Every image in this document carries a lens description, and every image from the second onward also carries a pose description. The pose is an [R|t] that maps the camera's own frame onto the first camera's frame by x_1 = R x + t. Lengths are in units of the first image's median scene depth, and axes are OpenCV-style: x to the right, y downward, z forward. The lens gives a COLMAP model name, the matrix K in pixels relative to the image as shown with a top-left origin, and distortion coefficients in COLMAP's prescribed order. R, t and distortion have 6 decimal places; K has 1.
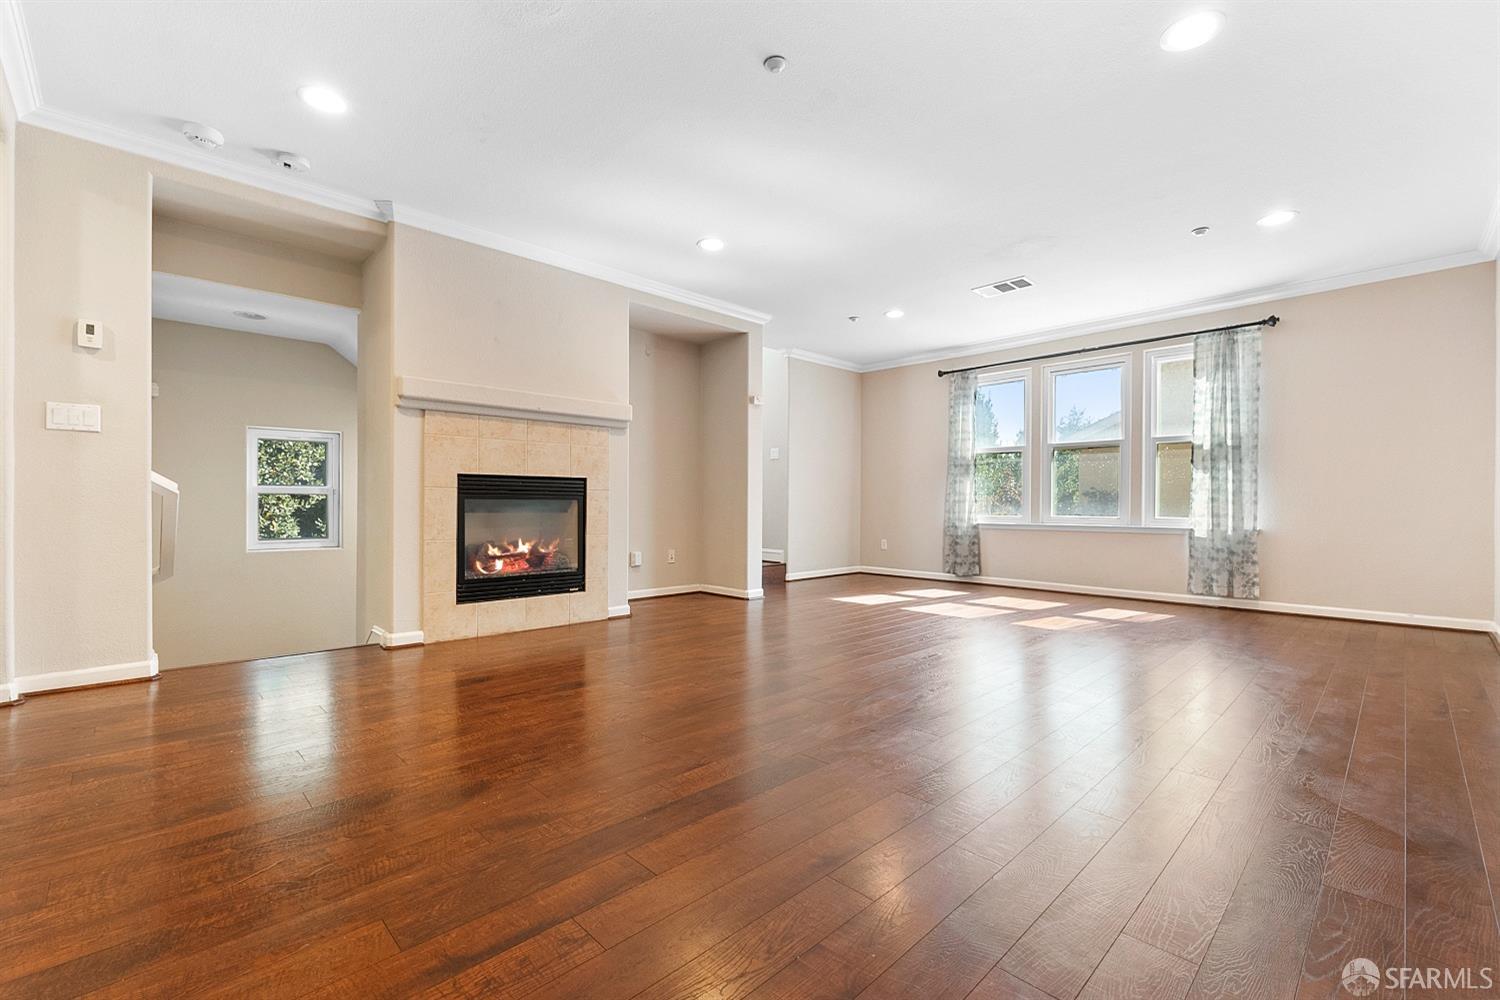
lens RADIAL K [[638.1, 0, 737.6], [0, 638.1, 501.7], [0, 0, 1]] dist [-0.005052, -0.000861]
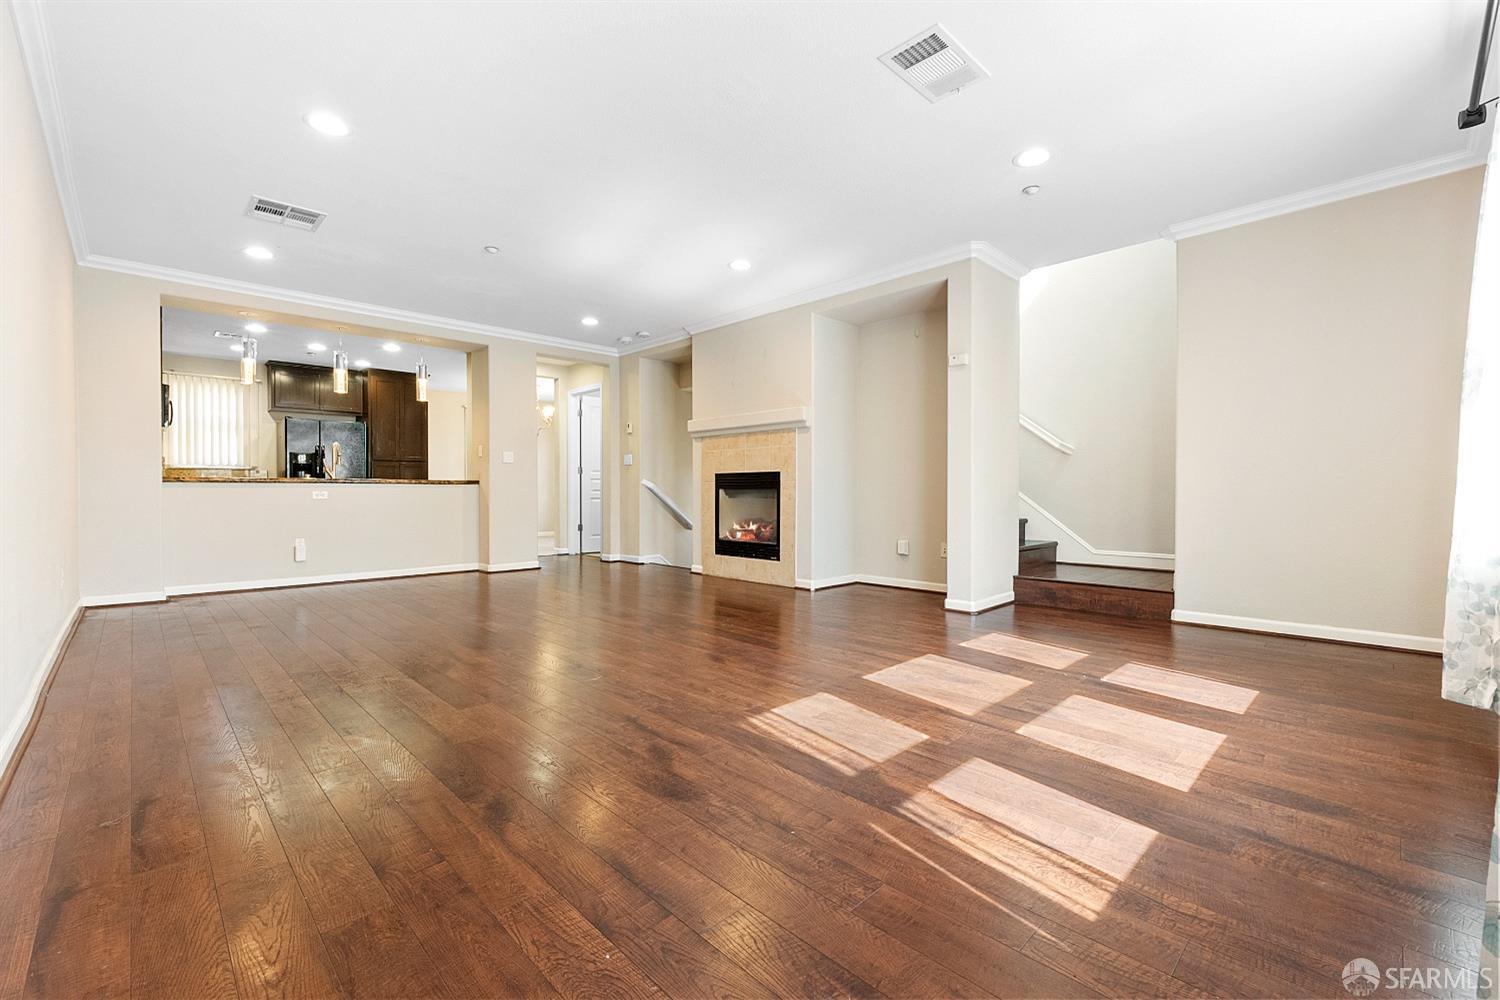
lens RADIAL K [[638.1, 0, 740.8], [0, 638.1, 496.6], [0, 0, 1]] dist [-0.005052, -0.000861]
pose [[0.003836, 0.007868, -0.999962, 0.940996], [0.007610, 0.999940, 0.007897, 0.001572], [0.999964, -0.007640, 0.003776, 0.843282]]
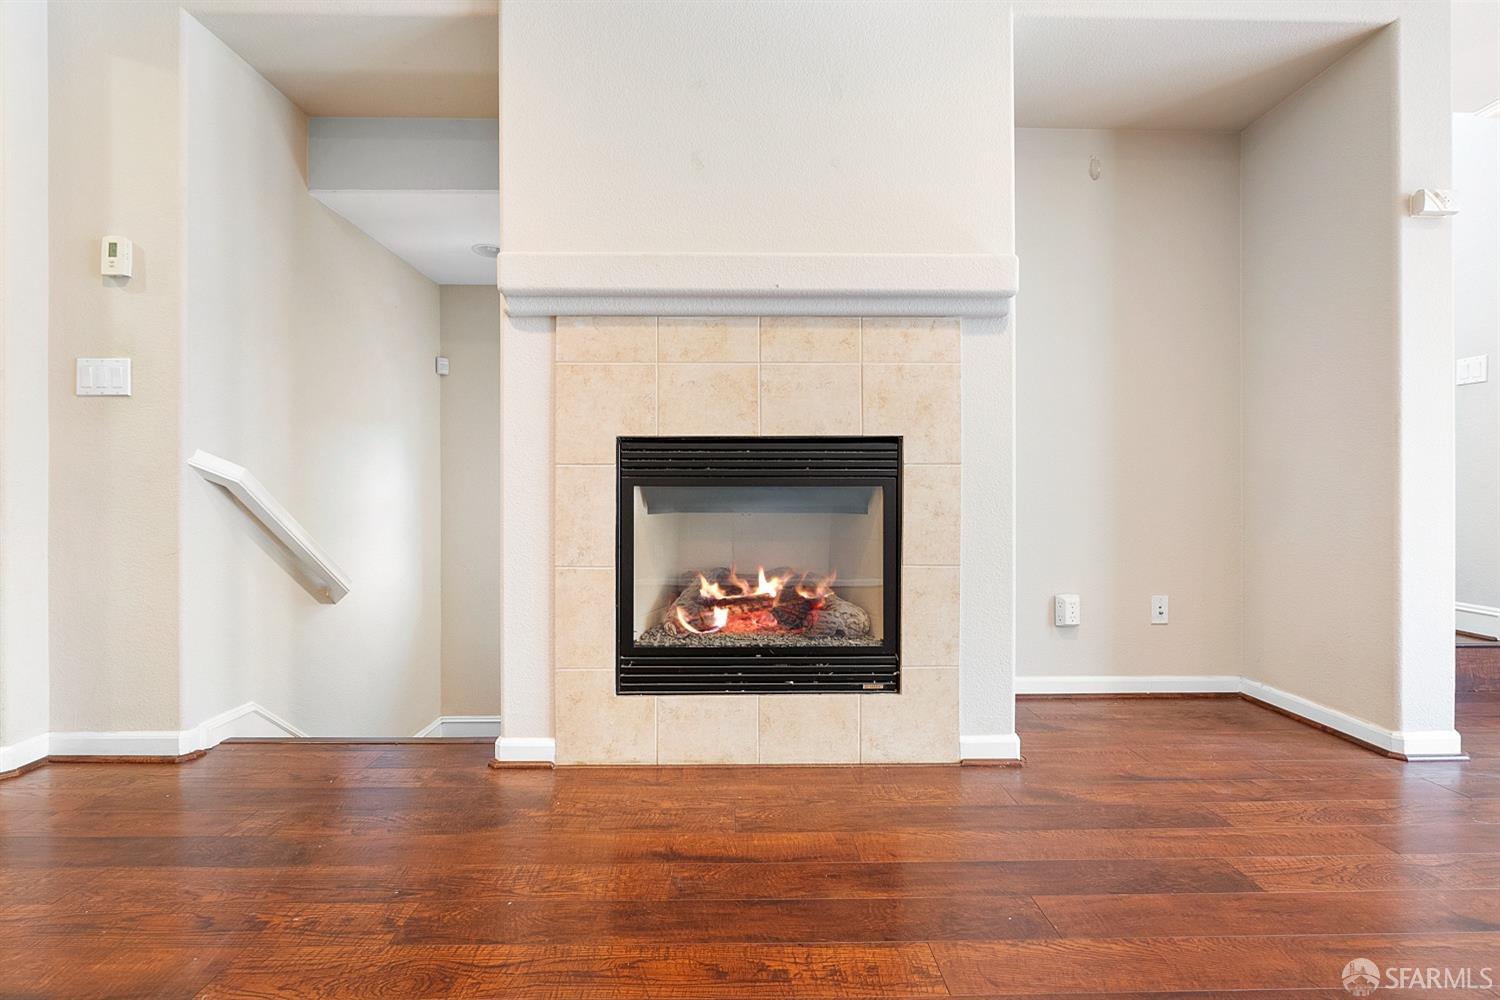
lens RADIAL K [[638.1, 0, 749.3], [0, 638.1, 492.0], [0, 0, 1]] dist [-0.005052, -0.000861]
pose [[0.738950, -0.005717, -0.673736, -0.017031], [0.006654, 0.999977, -0.001187, 0.001222], [0.673728, -0.003606, 0.738971, 0.554624]]
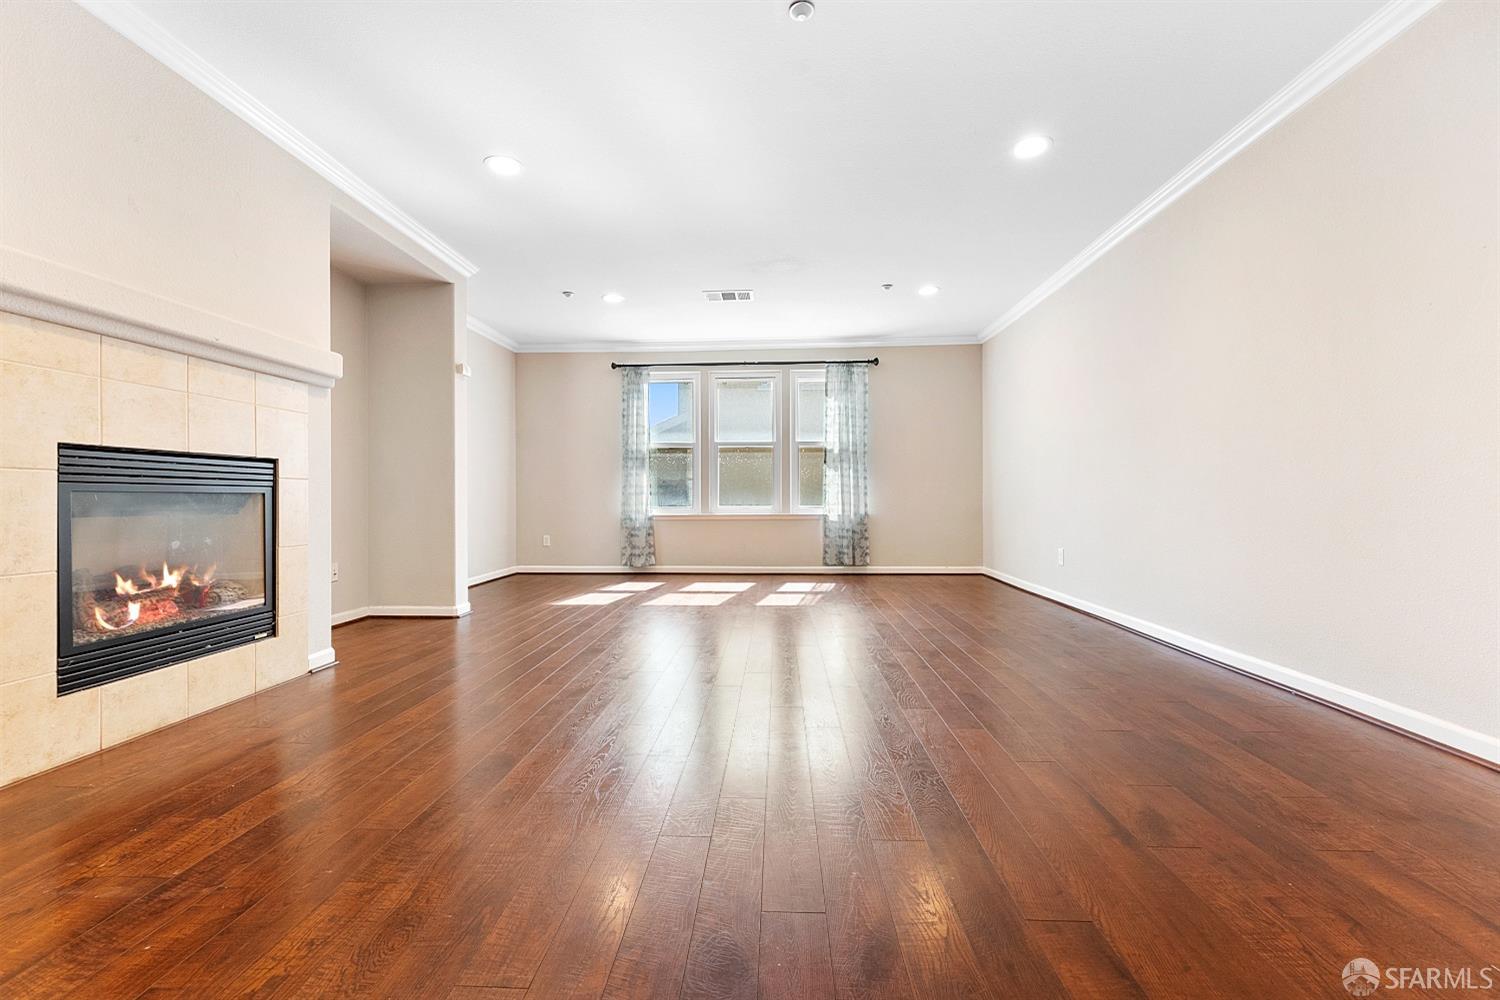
lens RADIAL K [[638.1, 0, 742.7], [0, 638.1, 493.0], [0, 0, 1]] dist [-0.005052, -0.000861]
pose [[0.724011, -0.002478, 0.689784, -0.312244], [0.004903, 0.999987, -0.001554, 0.000224], [-0.689771, 0.004507, 0.724014, 0.199056]]
